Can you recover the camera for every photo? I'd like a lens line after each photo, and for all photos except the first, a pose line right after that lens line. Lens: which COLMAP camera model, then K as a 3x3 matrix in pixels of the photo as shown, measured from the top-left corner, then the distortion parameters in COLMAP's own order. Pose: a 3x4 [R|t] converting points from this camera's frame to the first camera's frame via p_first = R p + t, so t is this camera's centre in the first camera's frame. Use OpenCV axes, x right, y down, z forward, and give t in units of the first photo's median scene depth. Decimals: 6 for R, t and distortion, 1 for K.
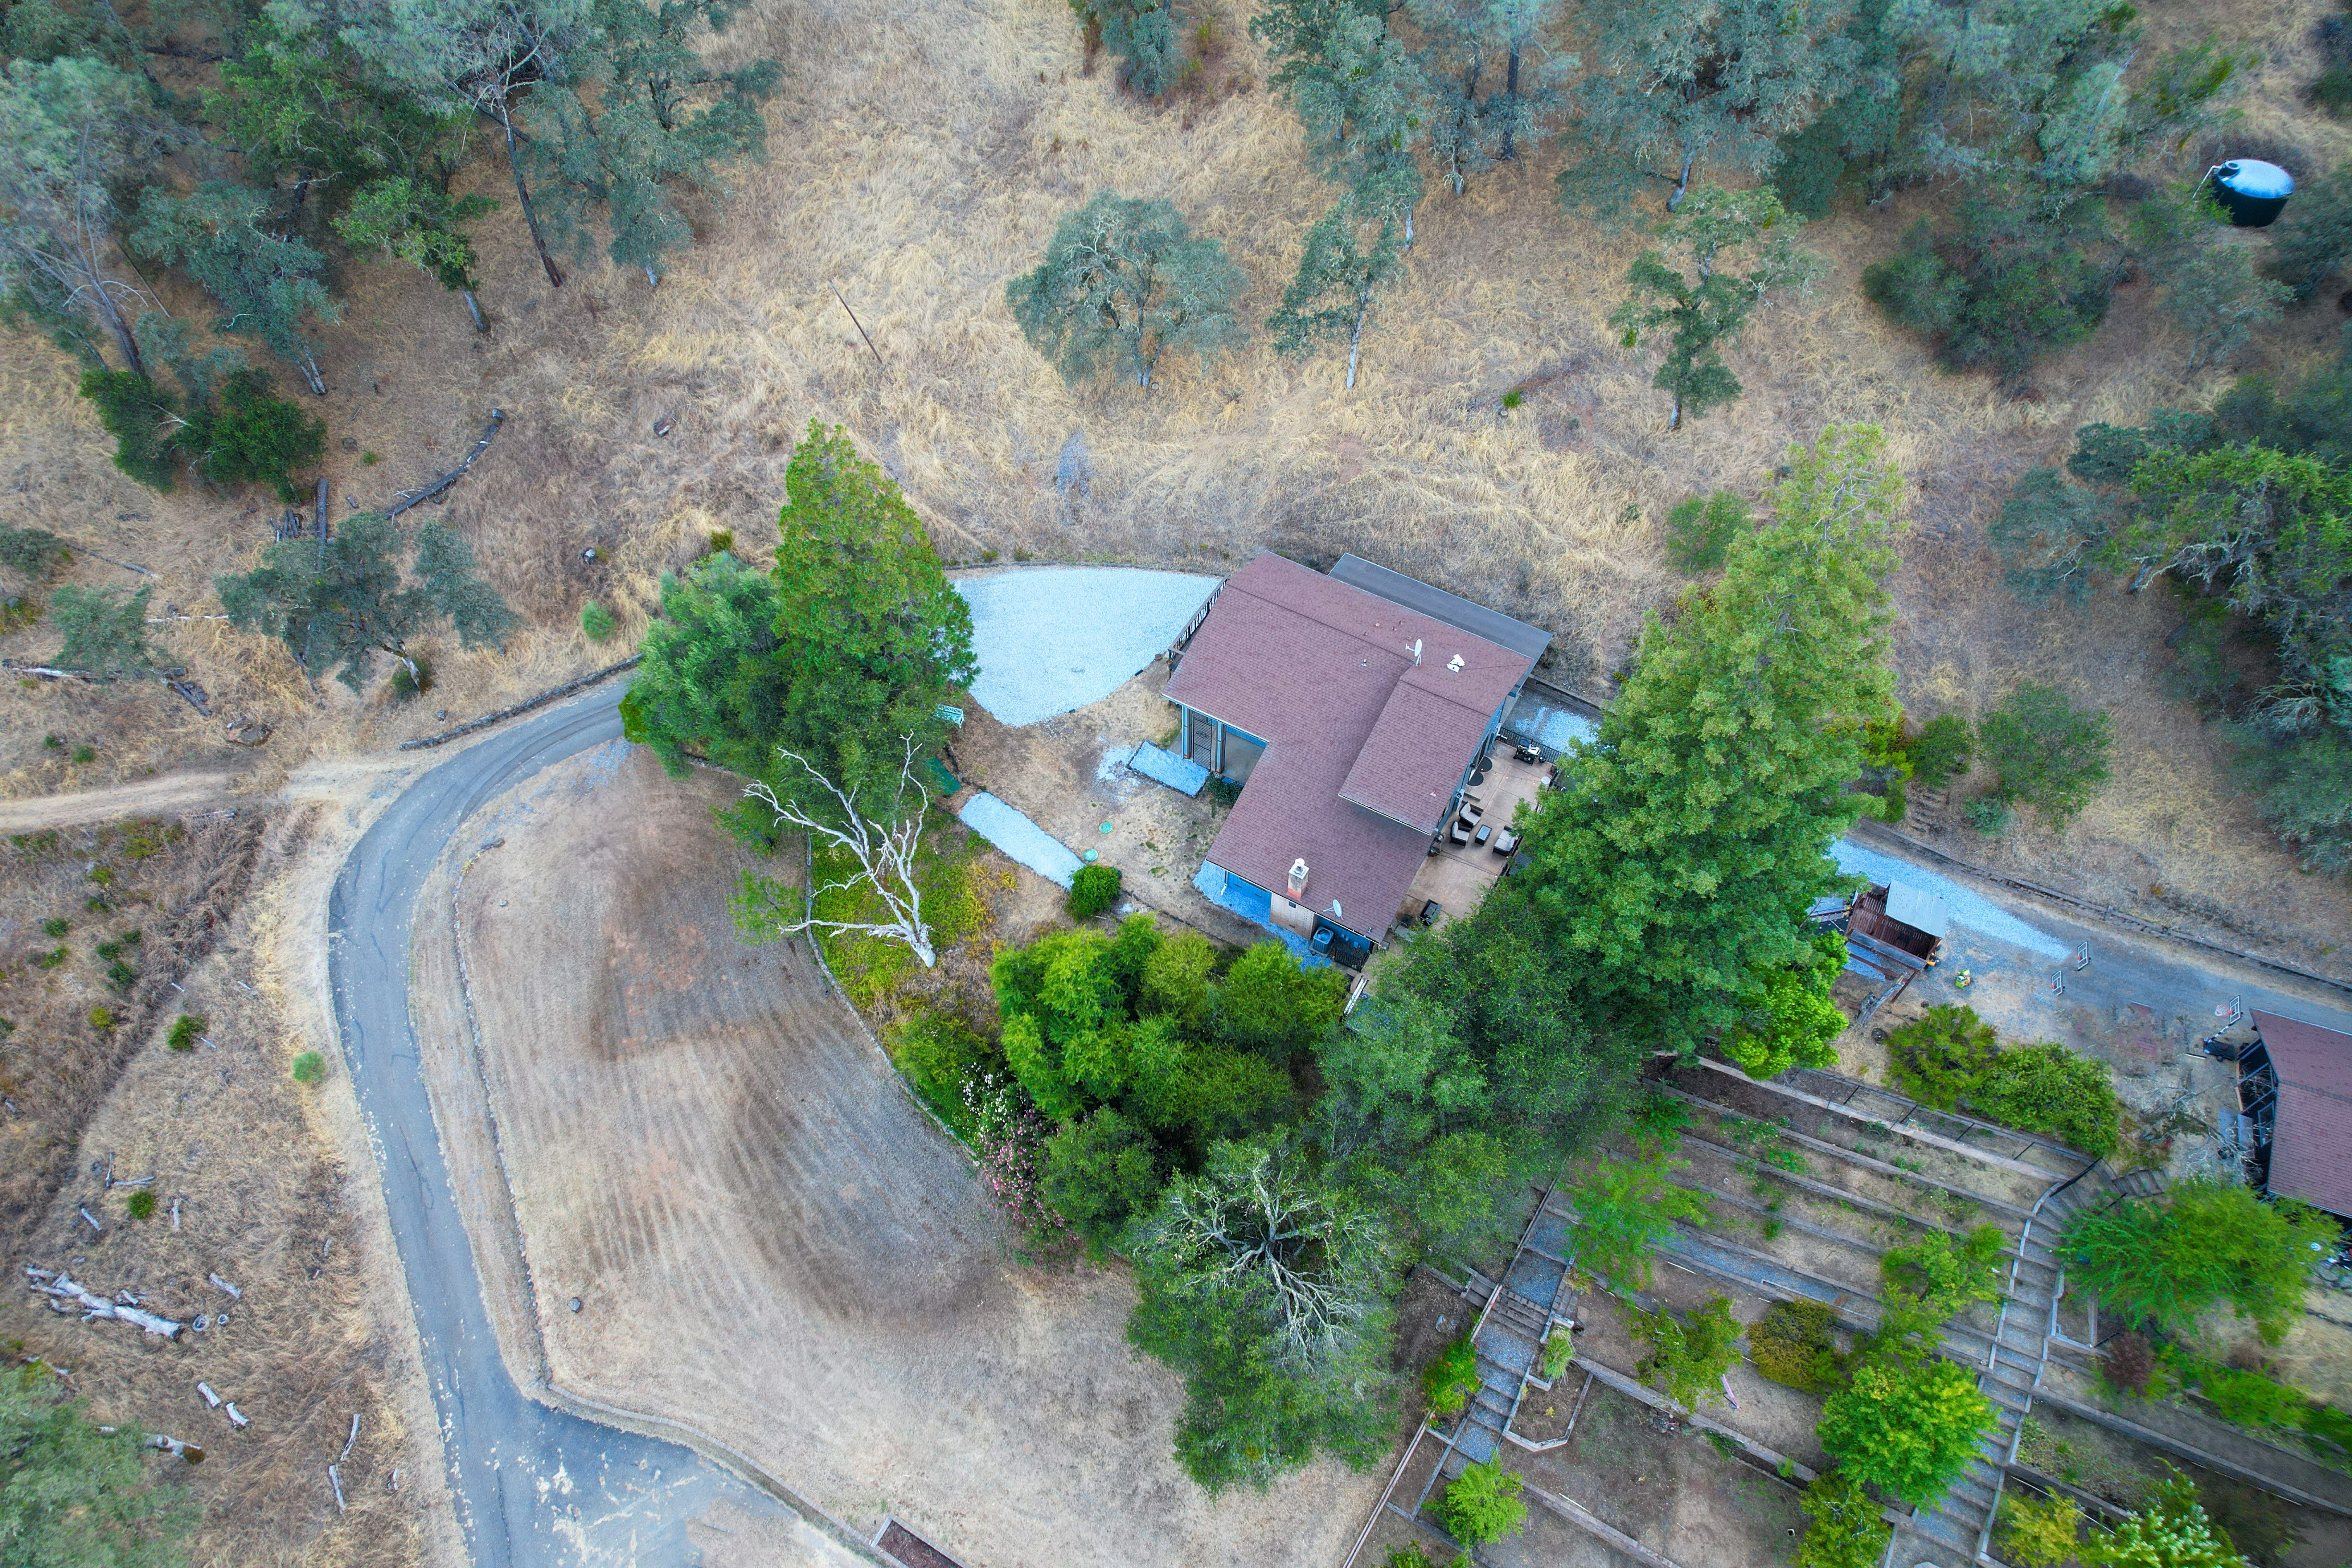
lens RADIAL K [[1498.0, 0, 1169.8], [0, 1498.0, 801.5], [0, 0, 1]] dist [-0.069395, 0.059690]
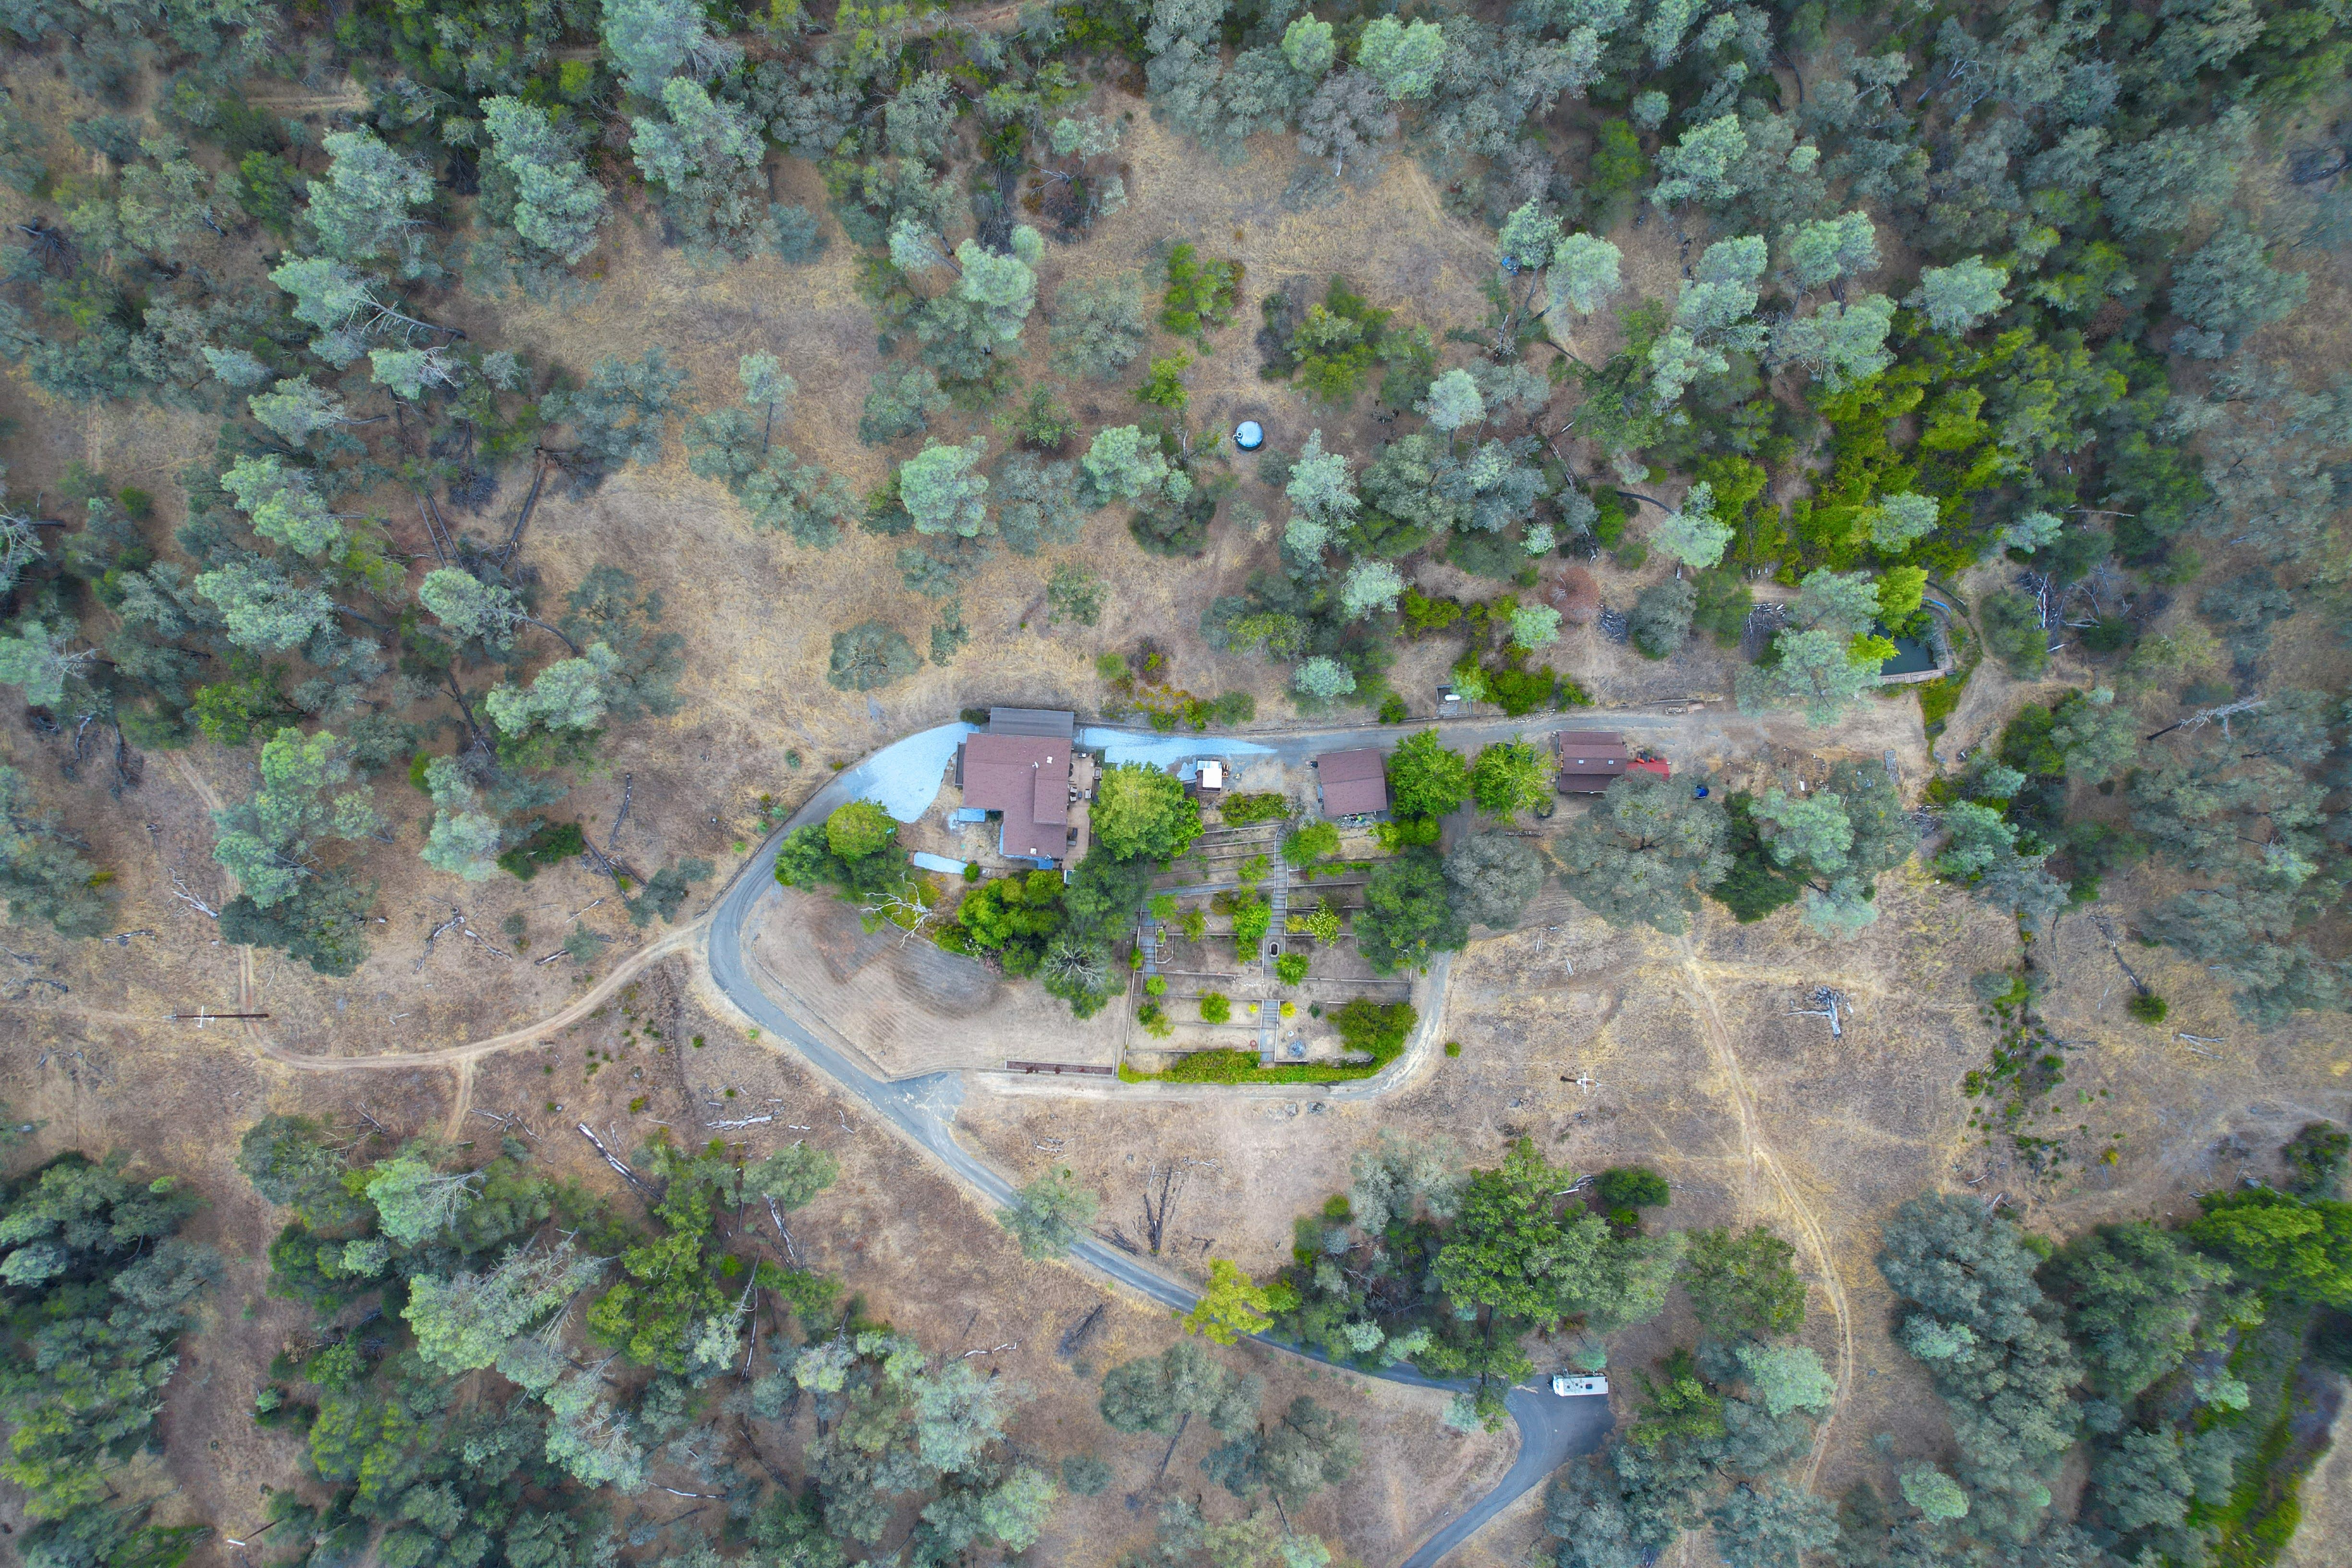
lens RADIAL K [[1498.4, 0, 1170.3], [0, 1498.4, 799.3], [0, 0, 1]] dist [-0.072935, 0.066874]
pose [[0.891353, -0.448918, 0.062957, 0.186801], [0.363741, 0.791179, 0.491659, -1.425771], [-0.270524, -0.415342, 0.868509, -1.702248]]
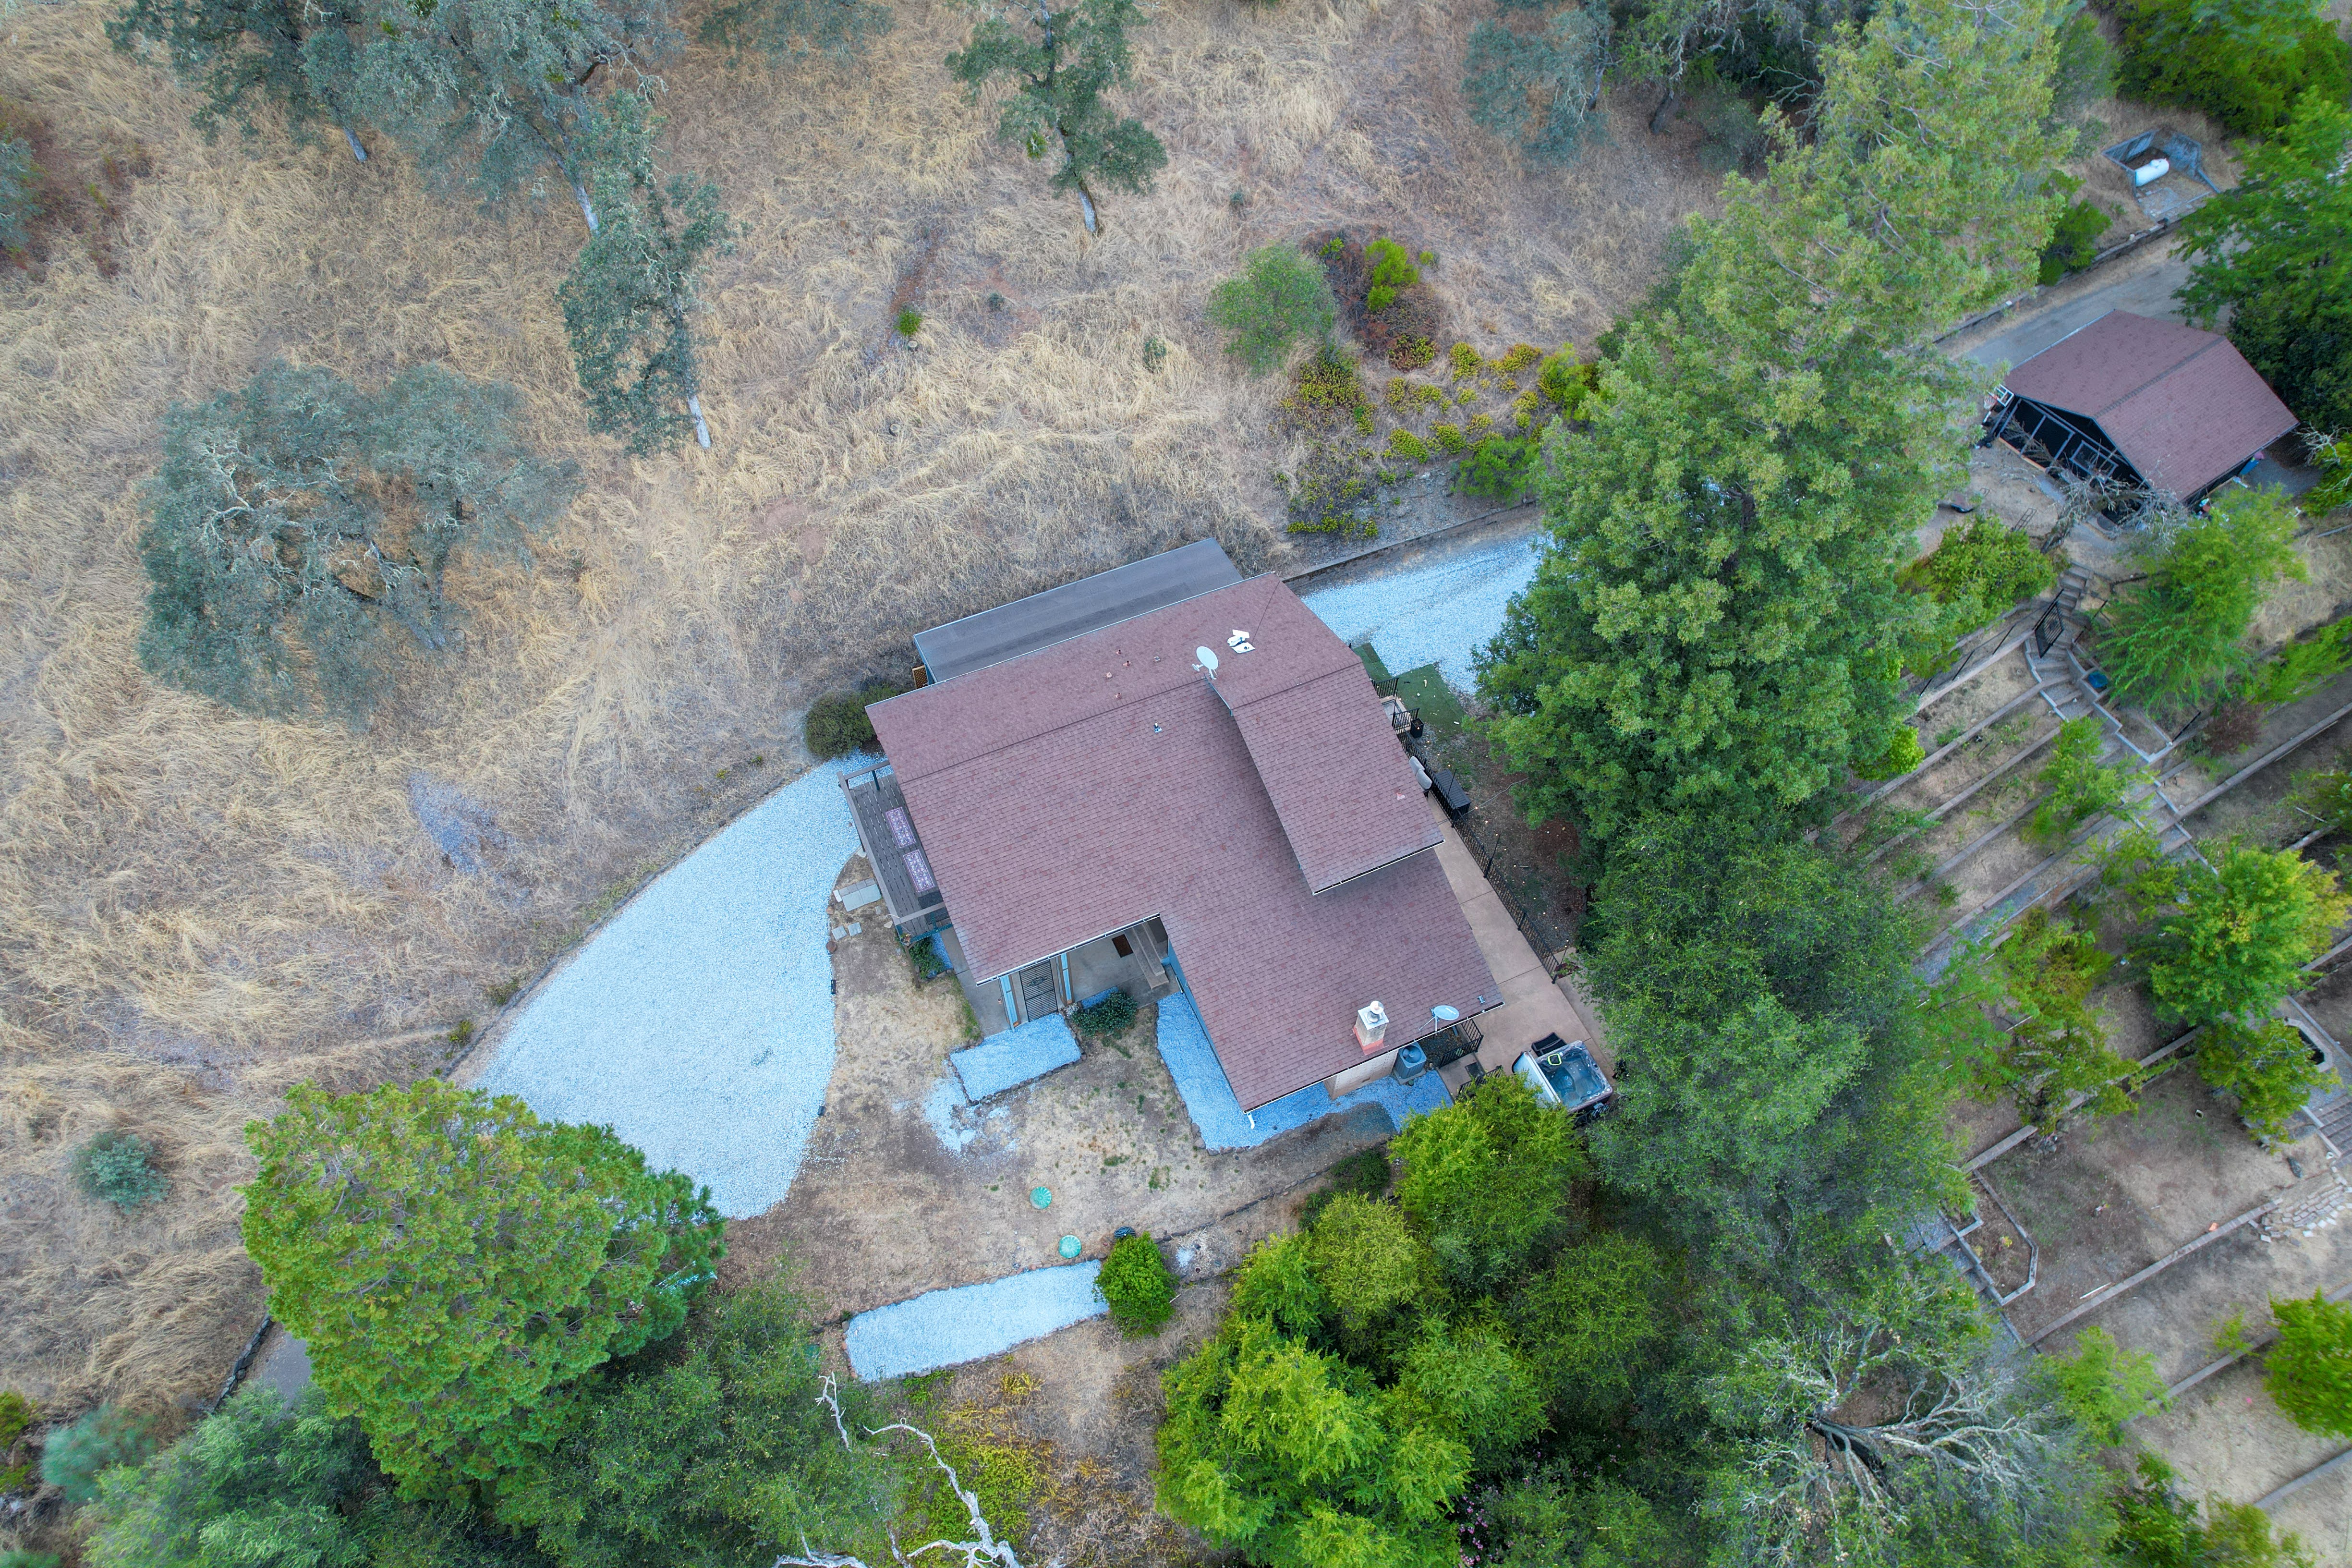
lens RADIAL K [[1498.0, 0, 1169.8], [0, 1498.0, 801.5], [0, 0, 1]] dist [-0.069395, 0.059690]
pose [[0.584043, -0.674633, 0.451402, -0.192223], [0.648579, 0.722237, 0.240246, -0.230213], [-0.488098, 0.152456, 0.859371, 0.442995]]
